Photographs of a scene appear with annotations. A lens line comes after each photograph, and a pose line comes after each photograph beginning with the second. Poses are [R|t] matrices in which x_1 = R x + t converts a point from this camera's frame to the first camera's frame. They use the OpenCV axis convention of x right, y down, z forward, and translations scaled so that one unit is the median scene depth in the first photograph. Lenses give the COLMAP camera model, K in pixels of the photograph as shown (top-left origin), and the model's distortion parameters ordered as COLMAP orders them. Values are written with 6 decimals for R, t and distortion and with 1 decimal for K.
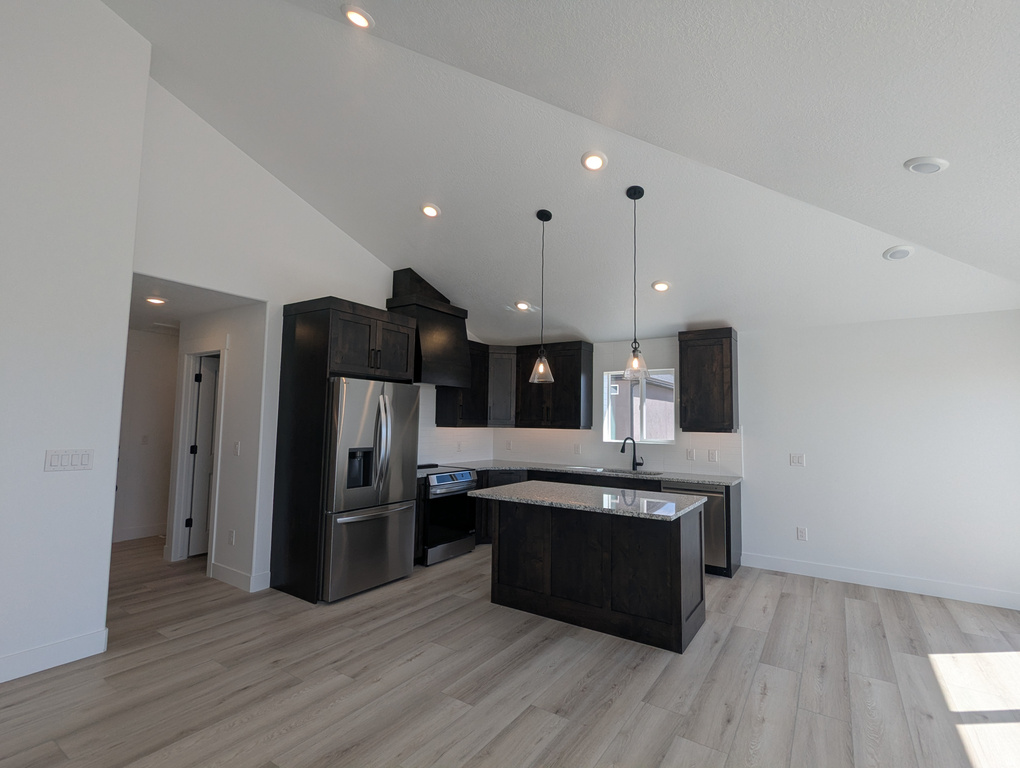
lens RADIAL K [[487.3, 0, 510.0], [0, 487.3, 384.0], [0, 0, 1]] dist [-0.000436, -0.000156]
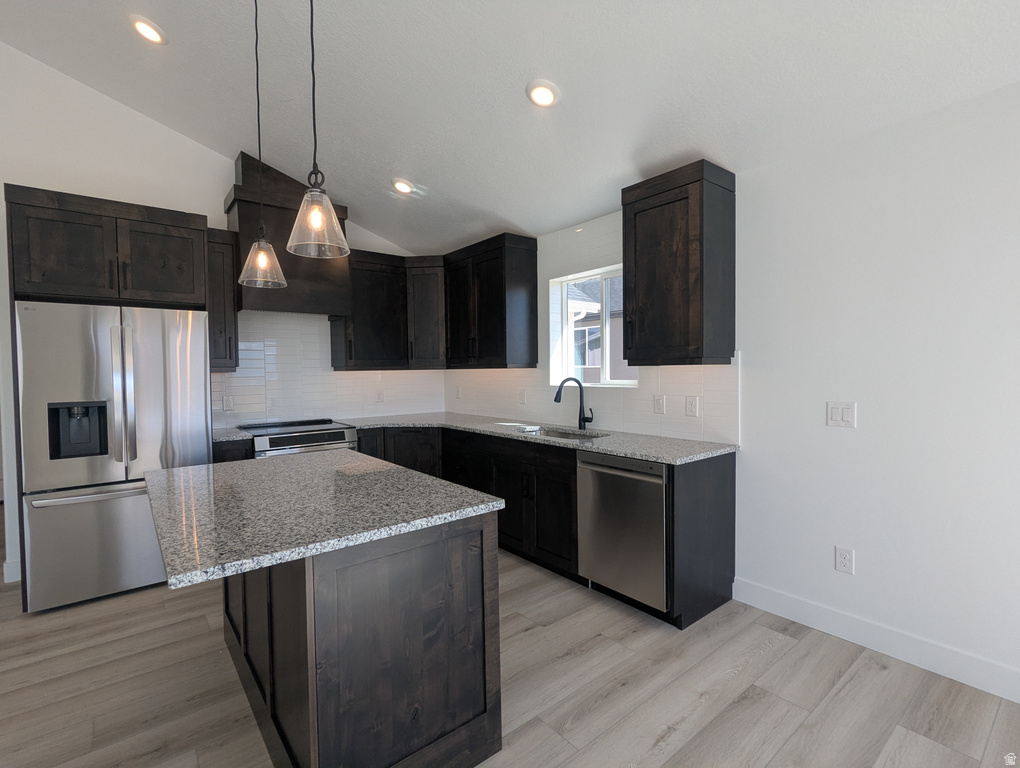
lens RADIAL K [[487.3, 0, 510.0], [0, 487.3, 384.0], [0, 0, 1]] dist [-0.000436, -0.000156]
pose [[0.954084, -0.021774, -0.298748, 0.392070], [0.054083, 0.993485, 0.100311, 0.053954], [0.294618, -0.111862, 0.949045, 0.408566]]
